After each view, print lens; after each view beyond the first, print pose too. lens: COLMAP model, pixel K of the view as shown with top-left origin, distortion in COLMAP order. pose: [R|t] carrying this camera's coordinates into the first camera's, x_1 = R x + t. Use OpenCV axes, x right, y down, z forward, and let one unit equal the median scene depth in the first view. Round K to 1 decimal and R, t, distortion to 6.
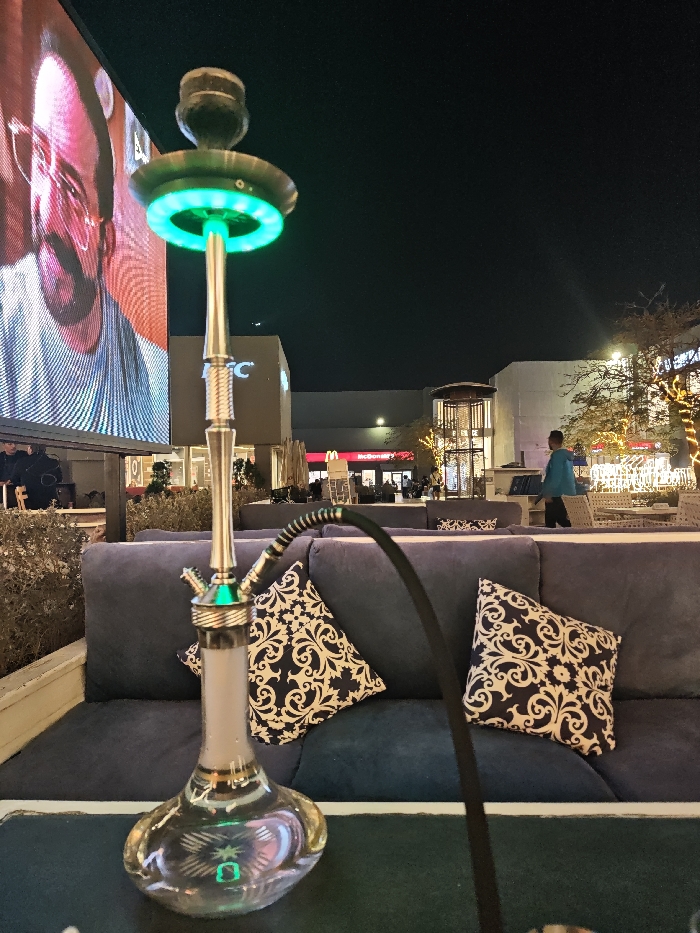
lens RADIAL K [[640.2, 0, 351.2], [0, 640.2, 483.1], [0, 0, 1]] dist [-0.000858, -0.002606]
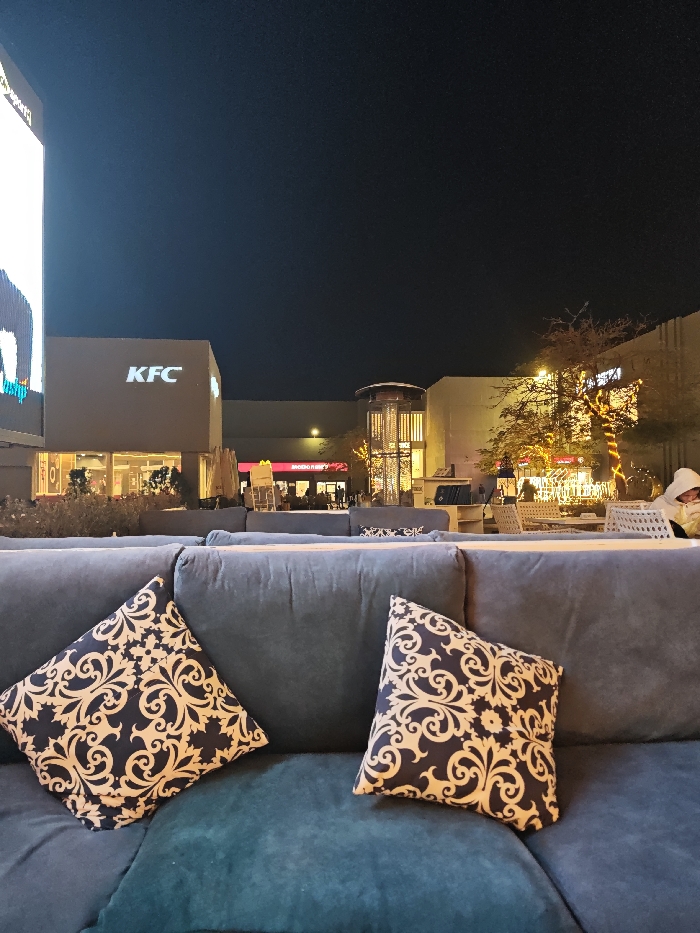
lens RADIAL K [[640.2, 0, 351.2], [0, 640.2, 483.1], [0, 0, 1]] dist [-0.000858, -0.002606]
pose [[0.994635, 0.009699, 0.102988, 0.074502], [-0.007955, 0.999818, -0.017333, 0.024331], [-0.103137, 0.016421, 0.994532, 0.232979]]
